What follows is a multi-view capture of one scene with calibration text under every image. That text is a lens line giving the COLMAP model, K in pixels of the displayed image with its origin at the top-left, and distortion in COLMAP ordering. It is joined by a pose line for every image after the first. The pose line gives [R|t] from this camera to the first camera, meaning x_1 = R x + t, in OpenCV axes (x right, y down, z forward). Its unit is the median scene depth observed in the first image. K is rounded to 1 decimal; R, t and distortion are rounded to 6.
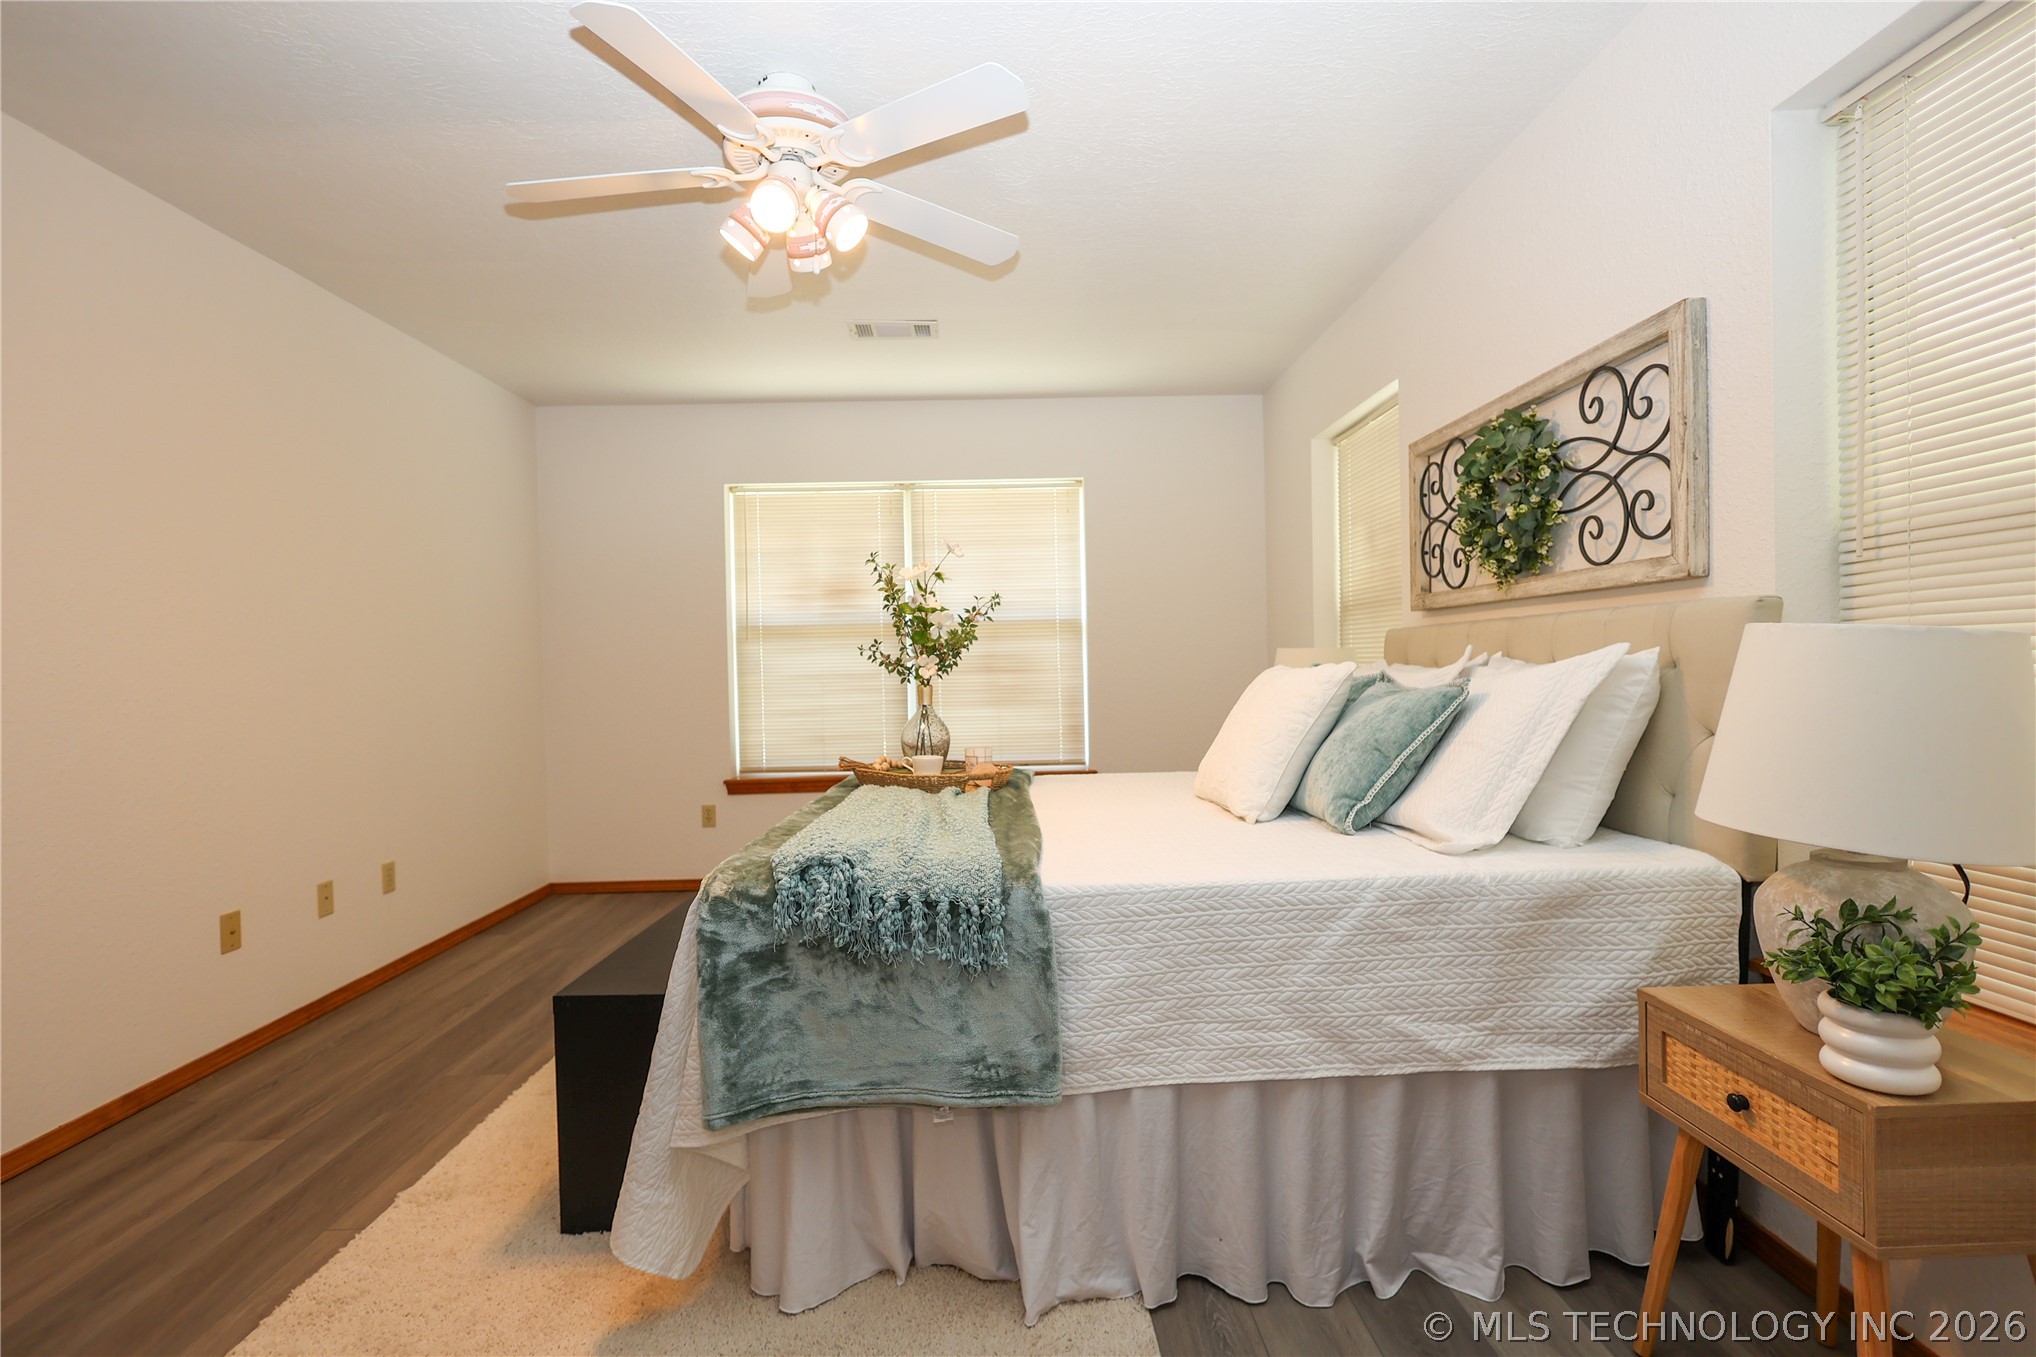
lens RADIAL K [[937.6, 0, 1015.8], [0, 937.6, 680.1], [0, 0, 1]] dist [-0.003375, 0.000245]
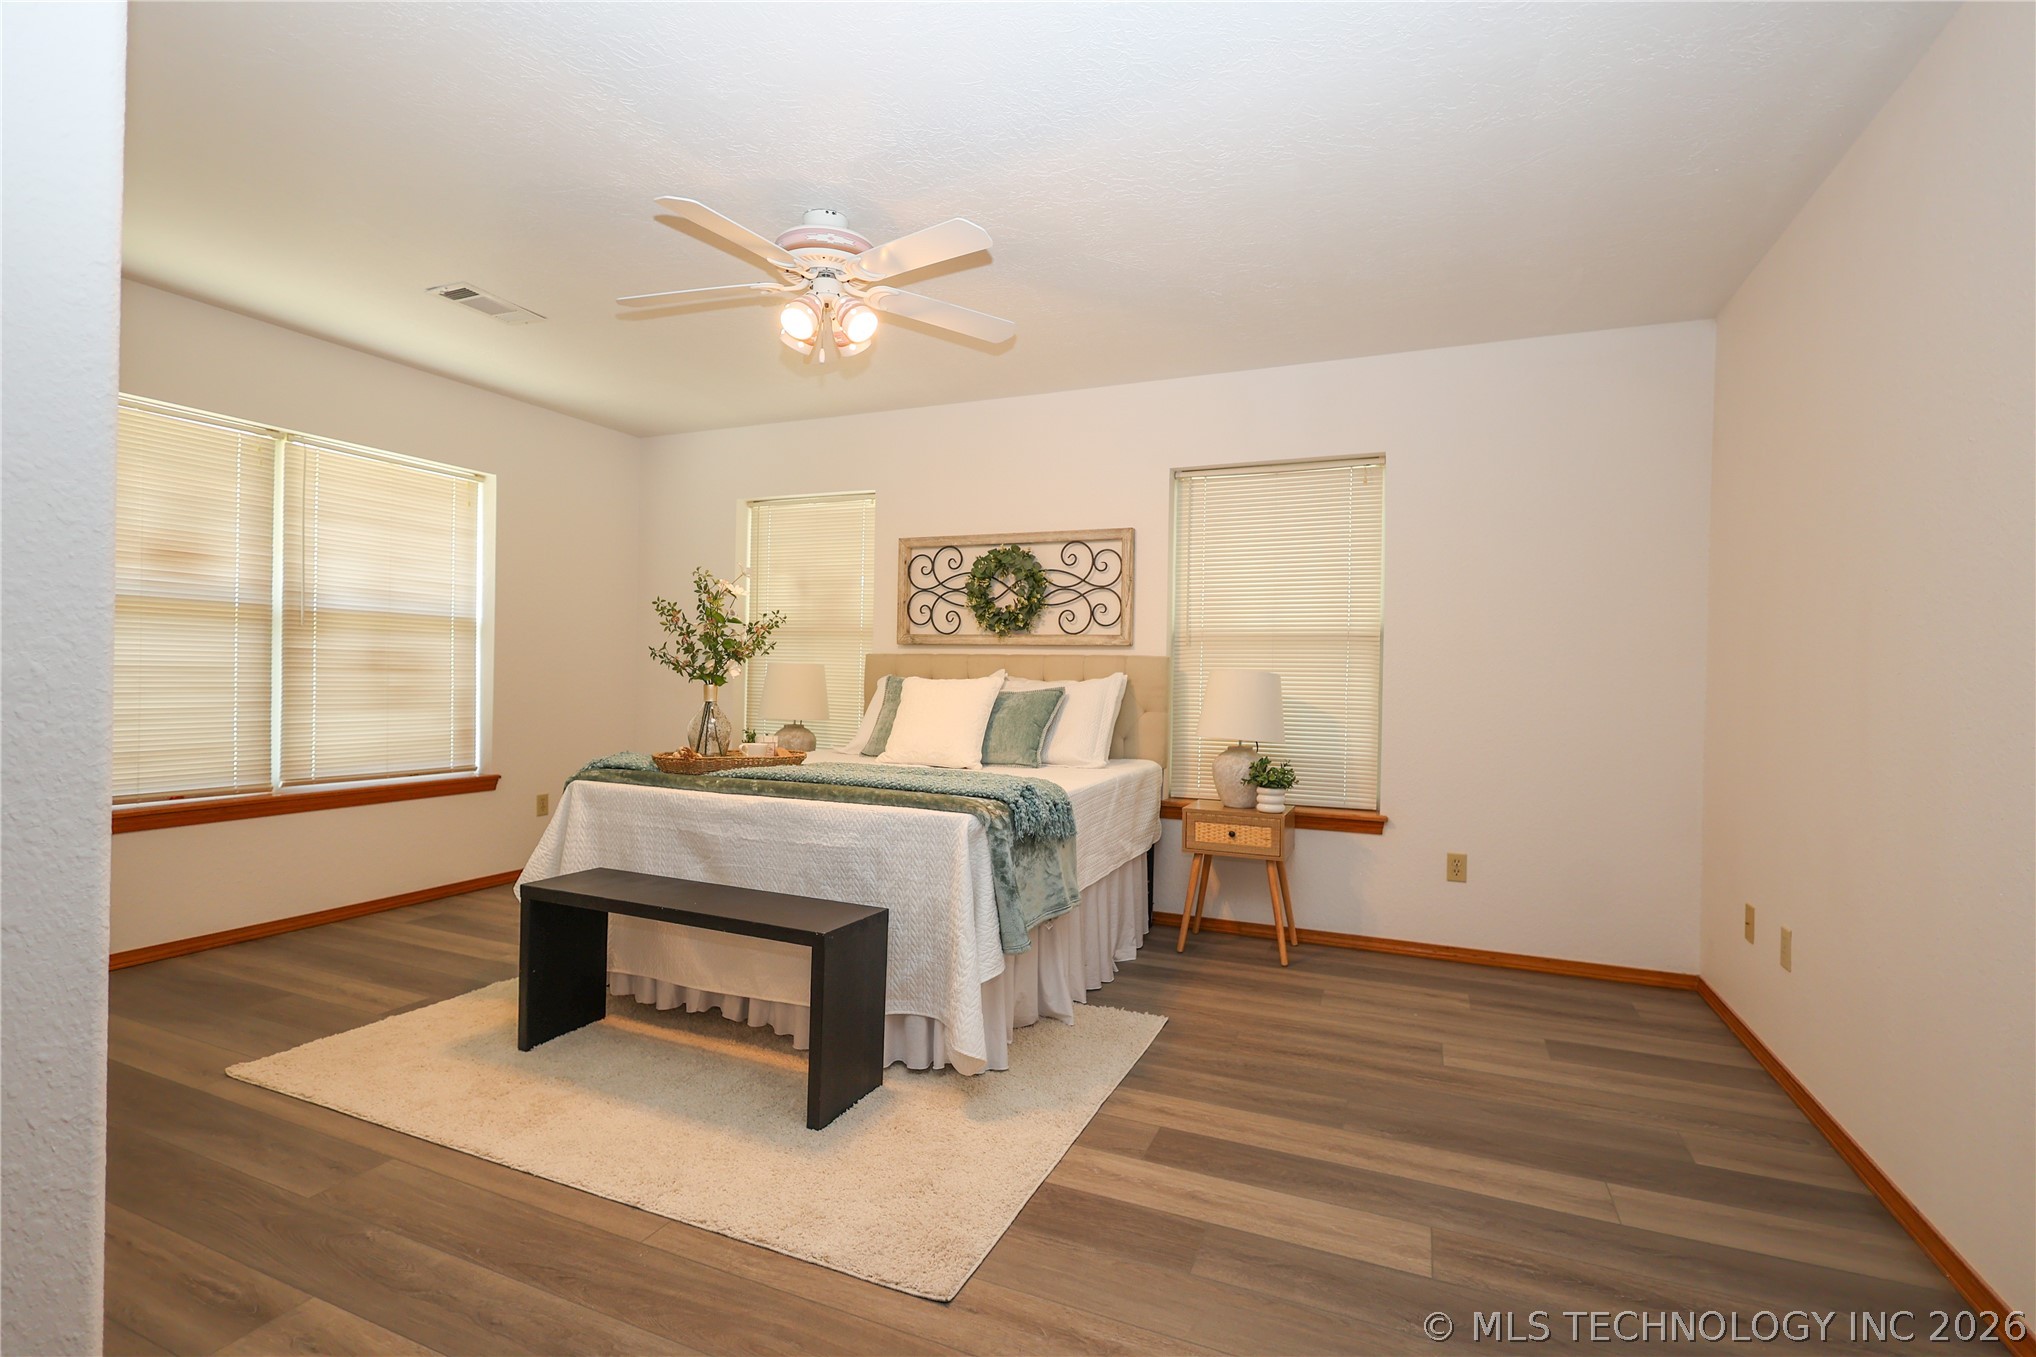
lens RADIAL K [[937.6, 0, 1010.3], [0, 937.6, 675.1], [0, 0, 1]] dist [-0.003375, 0.000245]
pose [[0.429087, 0.029119, 0.902794, -1.321687], [-0.013261, 0.999576, -0.025938, 0.025280], [-0.903166, -0.000843, 0.429291, 0.224599]]
